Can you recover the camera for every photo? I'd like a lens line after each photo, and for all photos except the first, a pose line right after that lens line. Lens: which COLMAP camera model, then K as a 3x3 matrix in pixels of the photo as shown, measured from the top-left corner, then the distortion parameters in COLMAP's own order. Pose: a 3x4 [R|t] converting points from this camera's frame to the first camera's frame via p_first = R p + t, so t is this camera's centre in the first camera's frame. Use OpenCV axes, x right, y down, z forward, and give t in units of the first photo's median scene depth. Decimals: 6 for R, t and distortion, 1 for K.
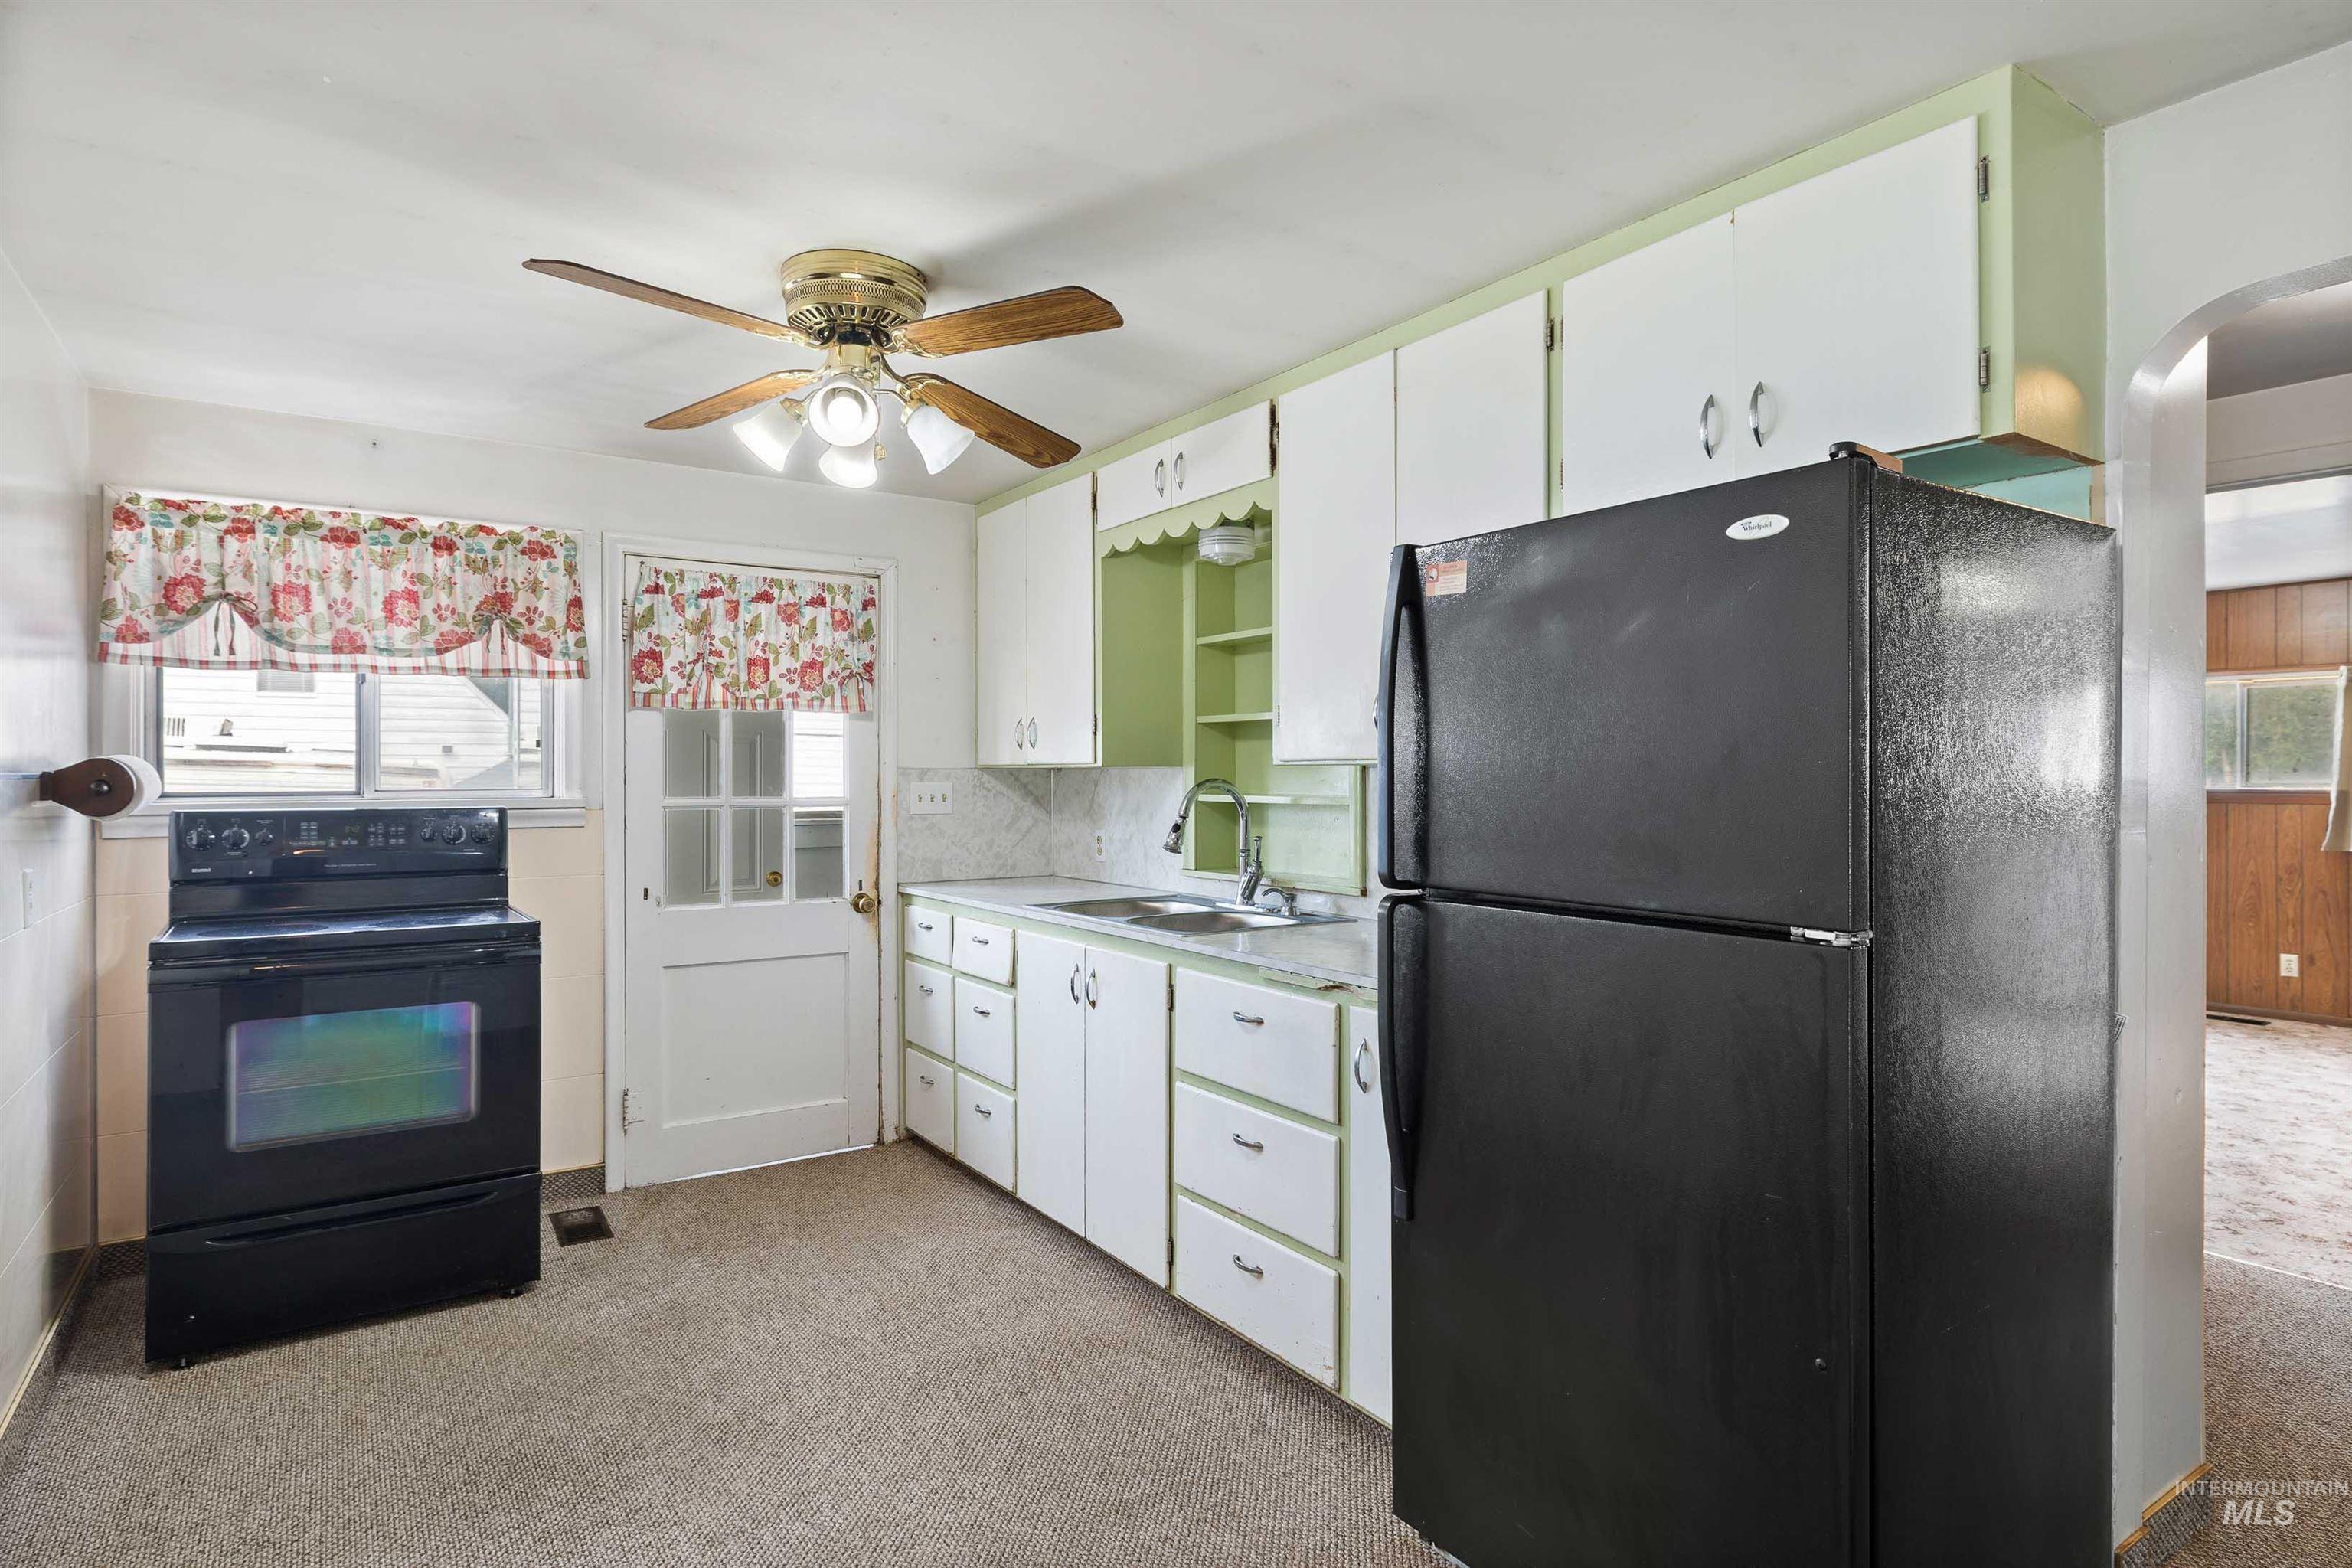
lens RADIAL K [[1260.3, 0, 1171.3], [0, 1260.3, 781.1], [0, 0, 1]] dist [0.006042, 0.002774]
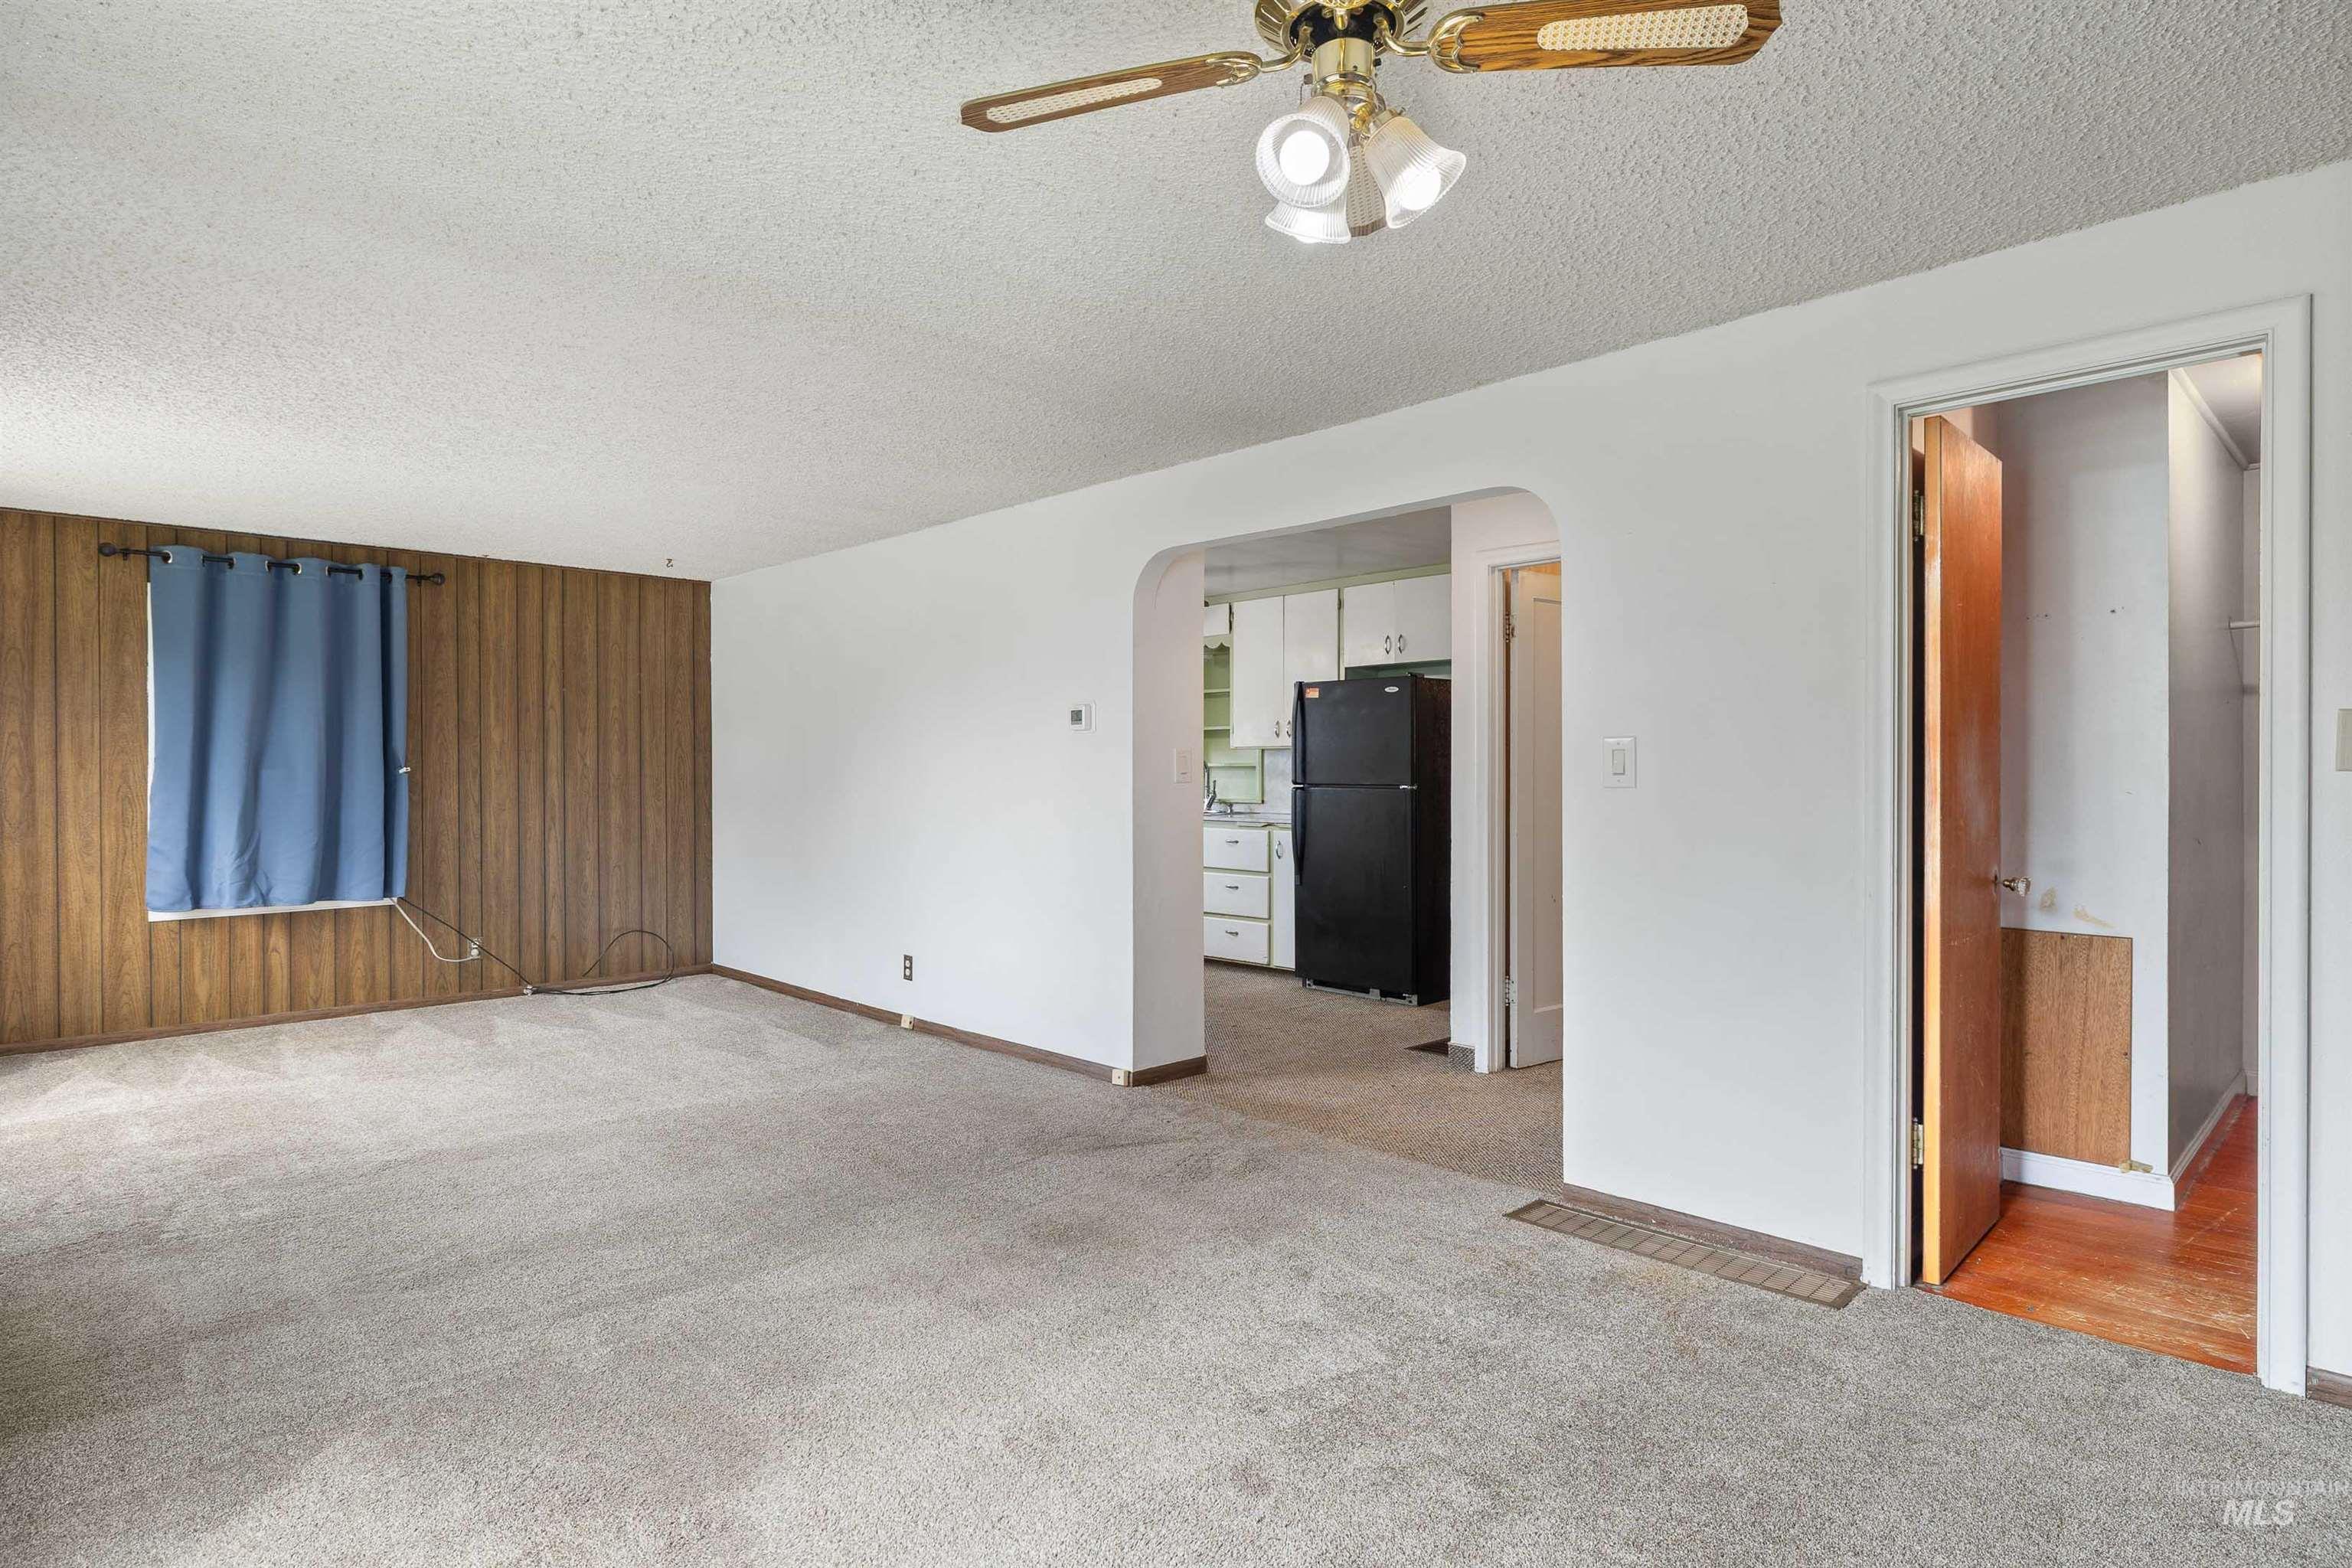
lens RADIAL K [[1260.3, 0, 1175.6], [0, 1260.3, 779.8], [0, 0, 1]] dist [0.006042, 0.002774]
pose [[0.983404, -0.001083, 0.181425, -0.616989], [0.000456, 0.999994, 0.003496, 0.050117], [-0.181428, -0.003355, 0.983399, -1.847367]]
